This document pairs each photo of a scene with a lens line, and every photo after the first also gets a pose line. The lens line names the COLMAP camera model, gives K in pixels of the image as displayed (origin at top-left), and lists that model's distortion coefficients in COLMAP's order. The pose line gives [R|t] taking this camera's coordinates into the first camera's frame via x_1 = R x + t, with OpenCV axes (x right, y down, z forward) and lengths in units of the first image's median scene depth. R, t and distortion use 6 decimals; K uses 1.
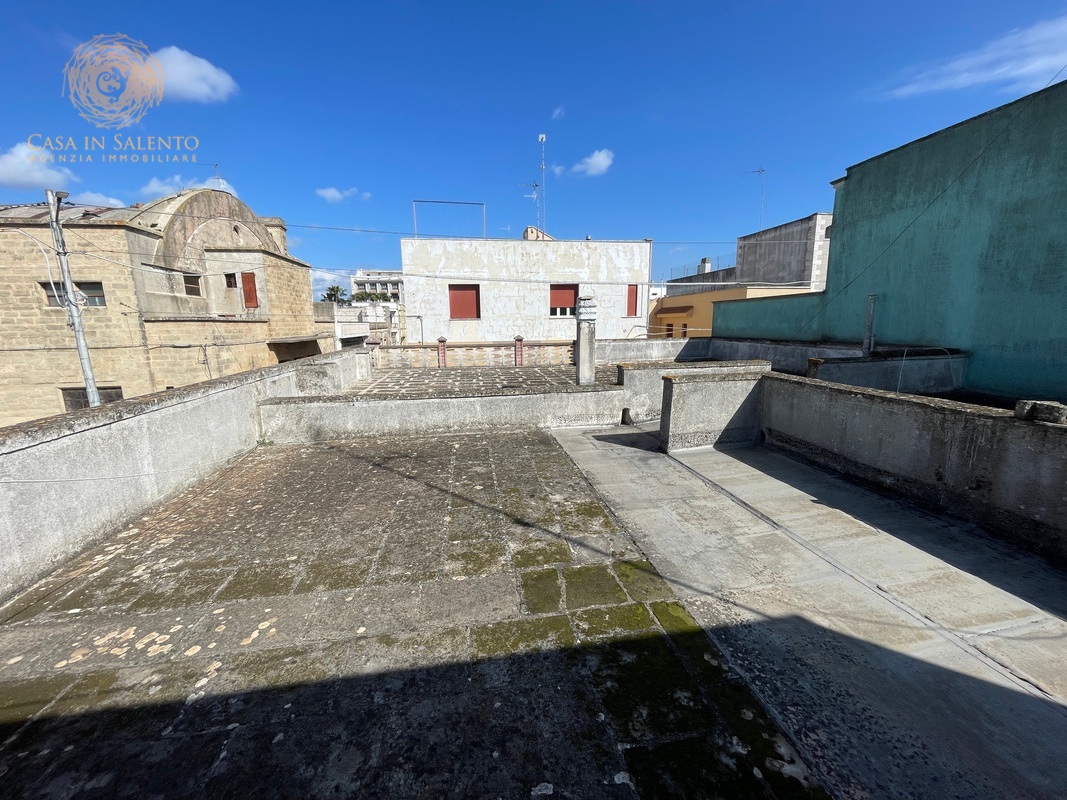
lens RADIAL K [[430.6, 0, 531.7], [0, 430.6, 402.9], [0, 0, 1]] dist [-0.003184, 0.001554]
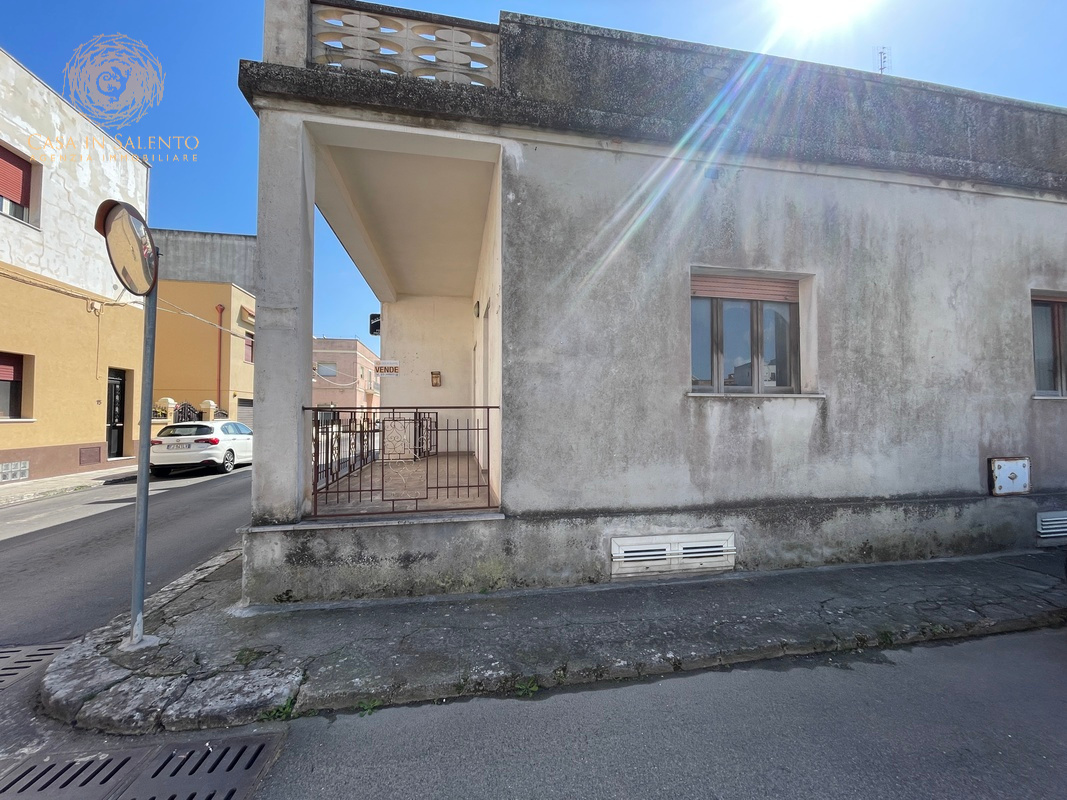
lens RADIAL K [[433.0, 0, 534.3], [0, 433.0, 401.7], [0, 0, 1]] dist [-0.000345, -0.001669]
pose [[-0.030414, 0.050518, 0.998260, -0.400252], [0.188800, 0.981034, -0.043894, 0.124897], [-0.981545, 0.187136, -0.039375, 0.521379]]
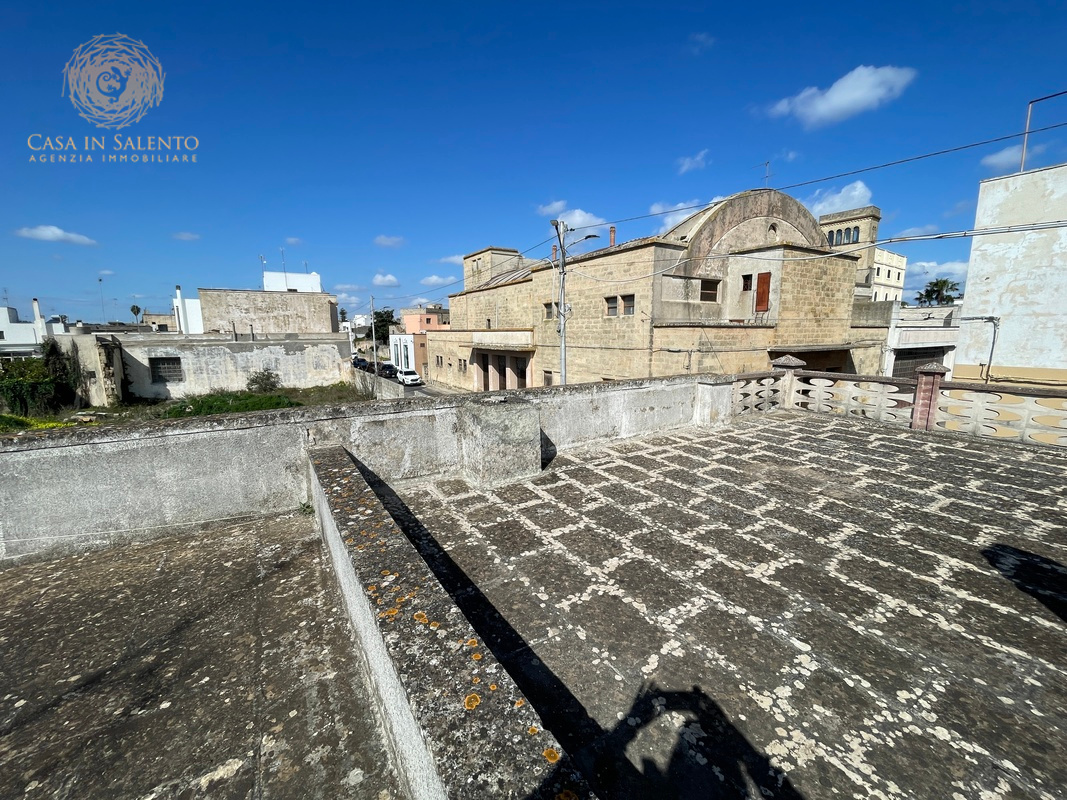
lens RADIAL K [[433.0, 0, 533.9], [0, 433.0, 404.3], [0, 0, 1]] dist [-0.000345, -0.001669]
pose [[0.383057, 0.162119, -0.909387, 0.032151], [-0.168108, 0.980273, 0.103944, -0.051448], [0.908299, 0.113059, 0.402754, 0.255584]]
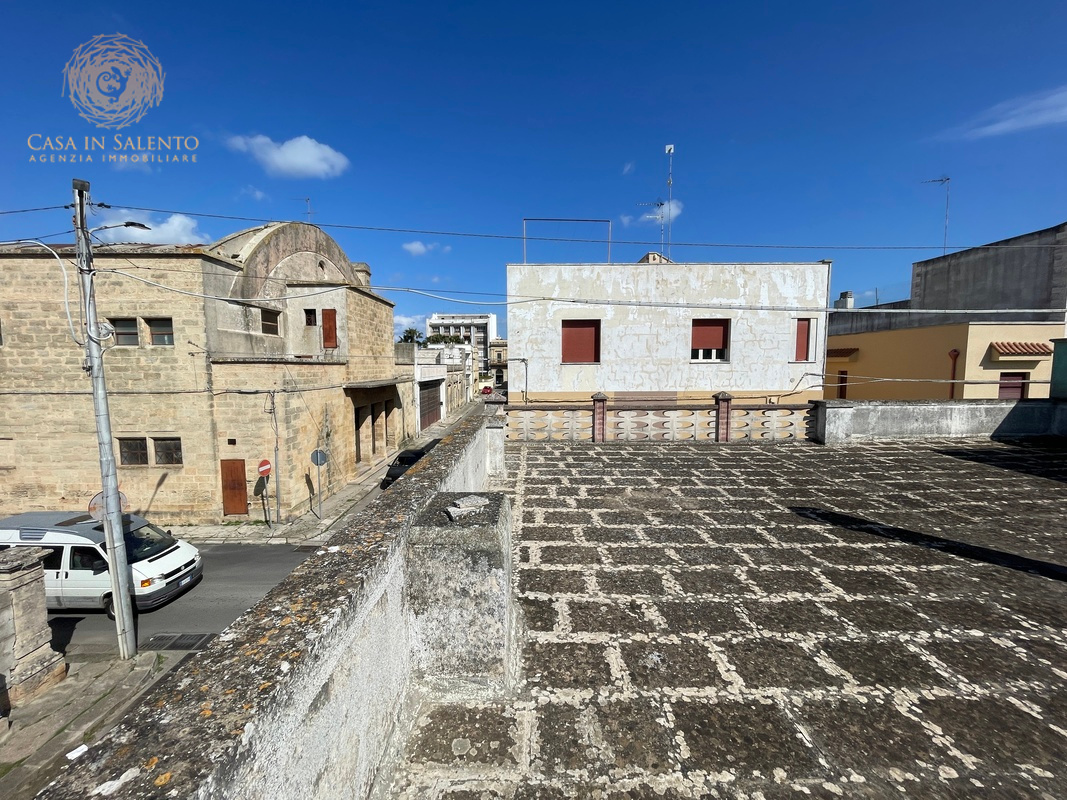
lens RADIAL K [[433.0, 0, 535.4], [0, 433.0, 402.6], [0, 0, 1]] dist [-0.000345, -0.001669]
pose [[0.990666, 0.020721, -0.134729, -0.128731], [-0.033847, 0.994817, -0.095881, -0.044825], [0.132044, 0.099546, 0.986233, 0.218449]]
